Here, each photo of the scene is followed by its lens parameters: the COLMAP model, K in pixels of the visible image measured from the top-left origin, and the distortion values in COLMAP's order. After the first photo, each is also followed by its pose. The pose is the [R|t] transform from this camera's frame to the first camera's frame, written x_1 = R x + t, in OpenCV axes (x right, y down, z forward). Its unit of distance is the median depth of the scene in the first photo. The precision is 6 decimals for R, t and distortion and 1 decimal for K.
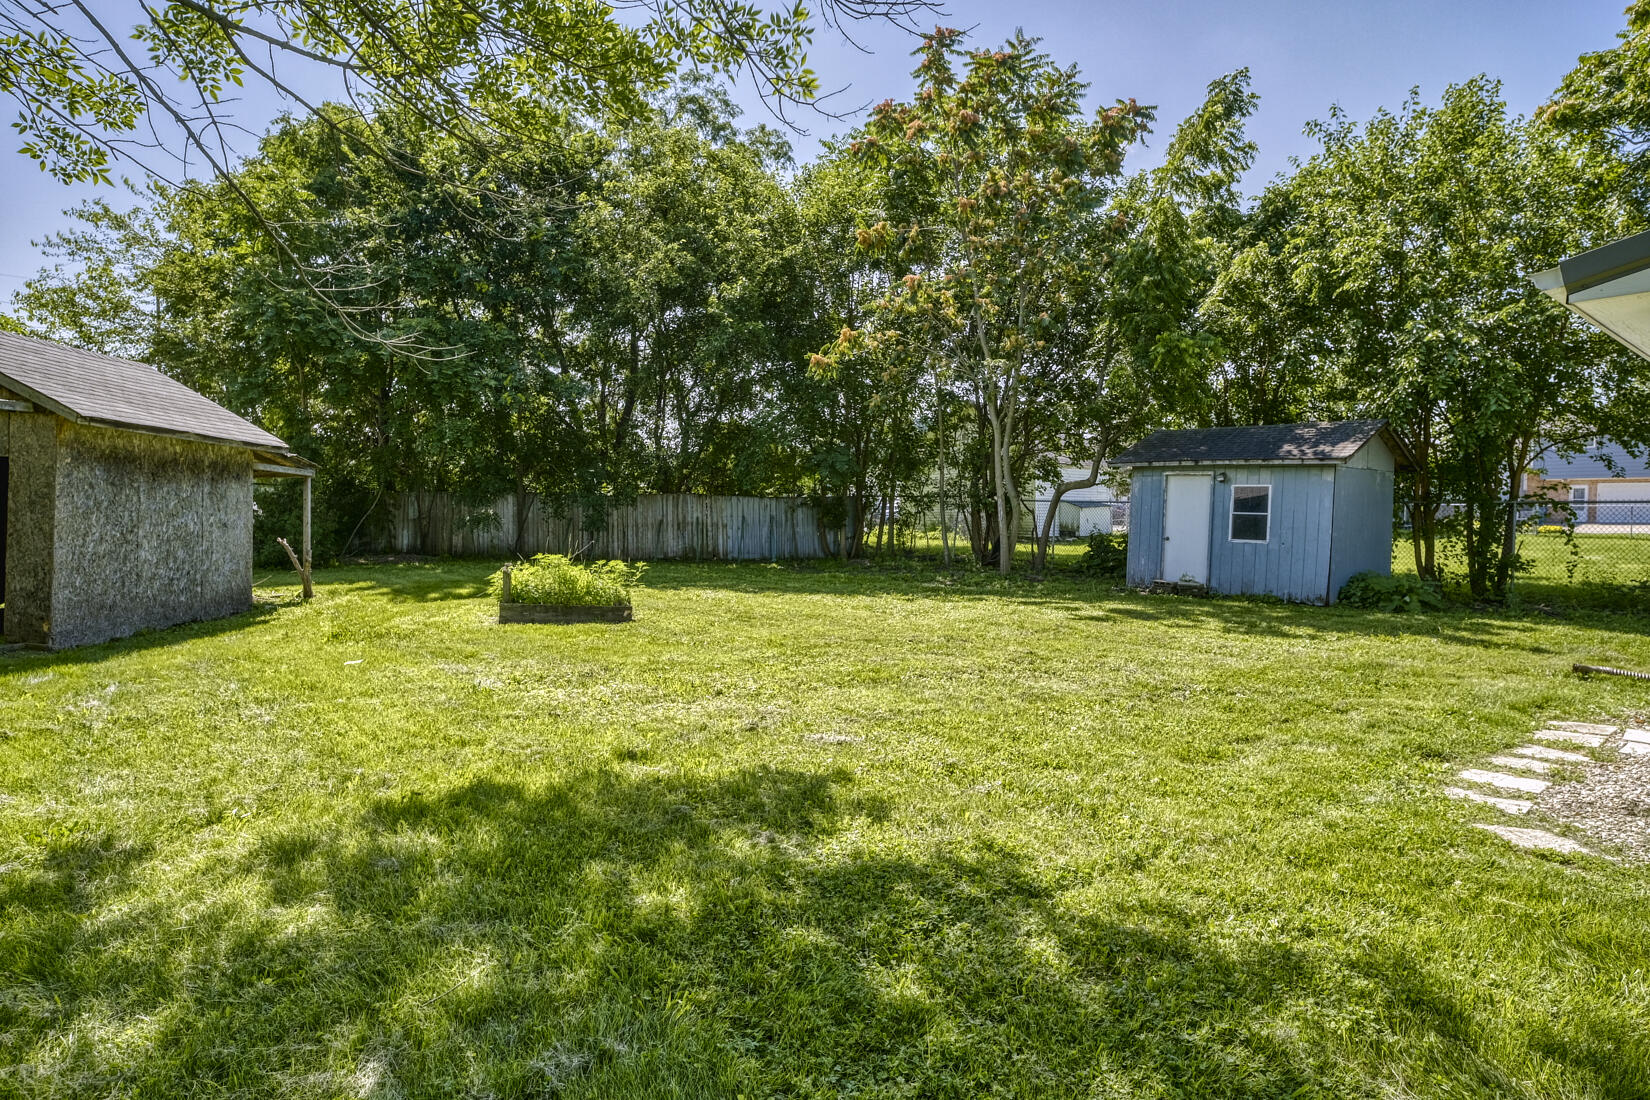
lens RADIAL K [[906.5, 0, 825.0], [0, 906.5, 550.0], [0, 0, 1]] dist [-0.058614, 0.033610]
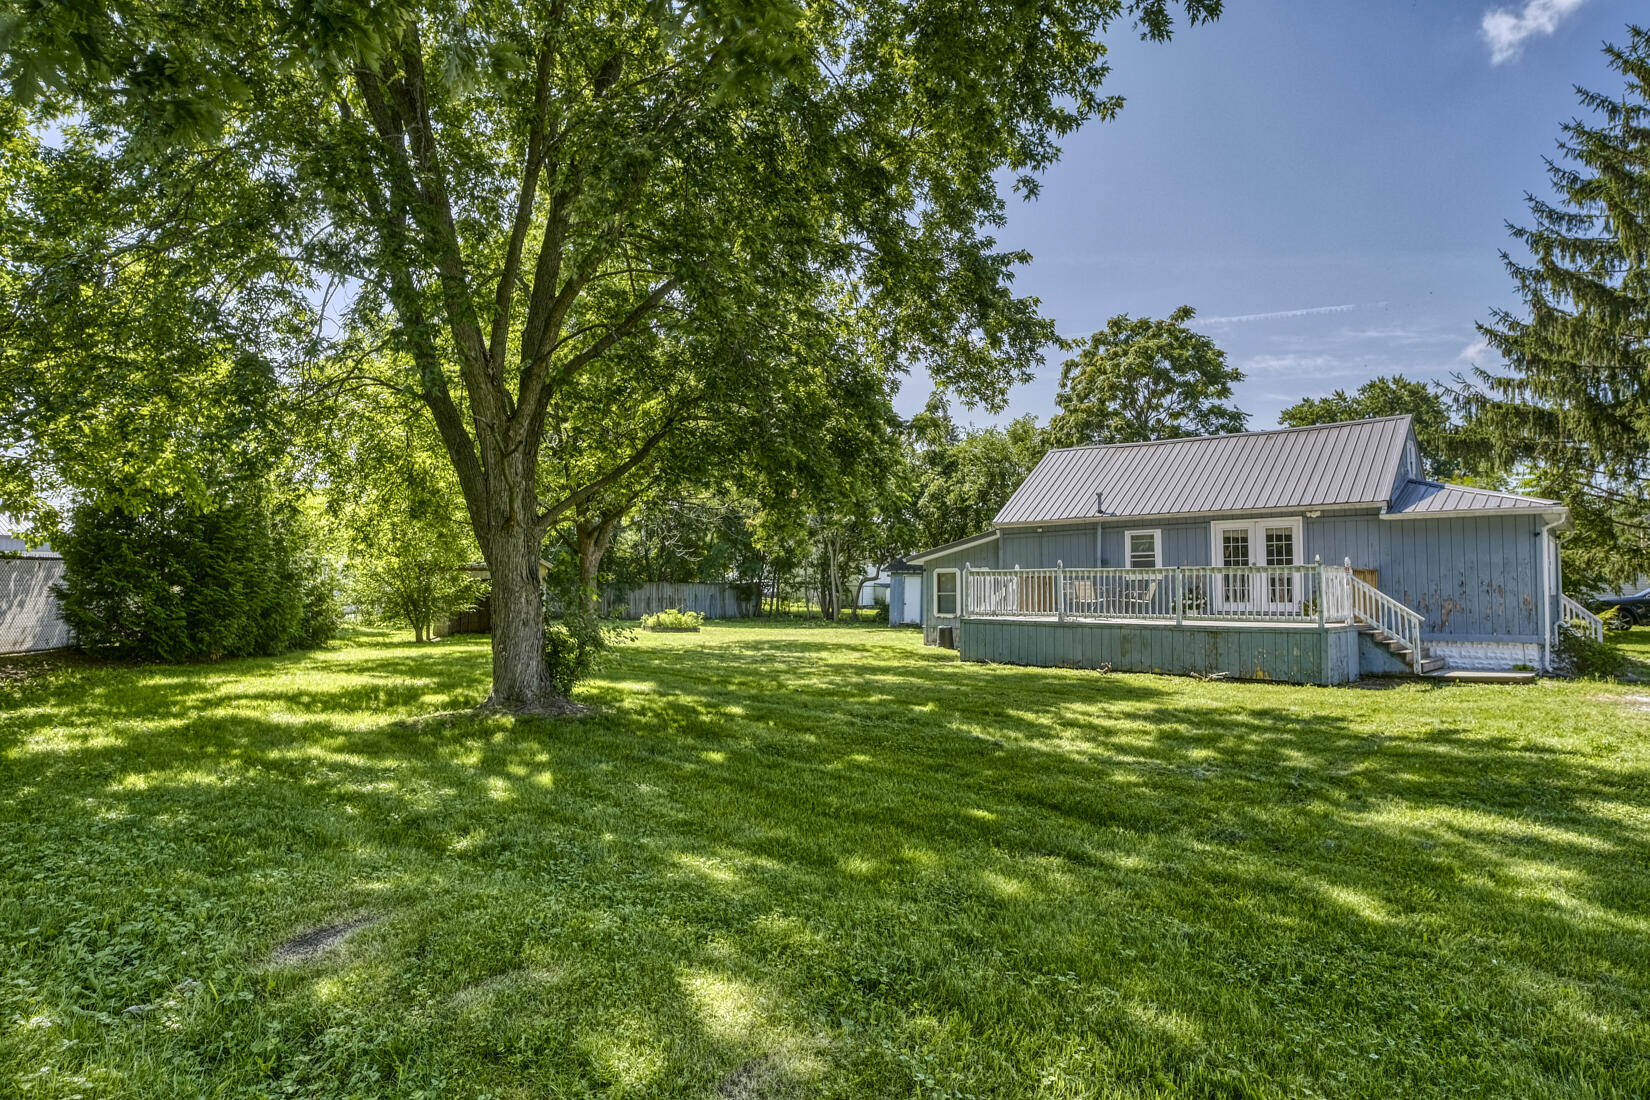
lens RADIAL K [[906.5, 0, 825.0], [0, 906.5, 550.0], [0, 0, 1]] dist [-0.058614, 0.033610]
pose [[0.986069, -0.000420, 0.166336, -0.138883], [0.014508, 0.996403, -0.083492, 0.028147], [-0.165702, 0.084742, 0.982528, -0.830933]]
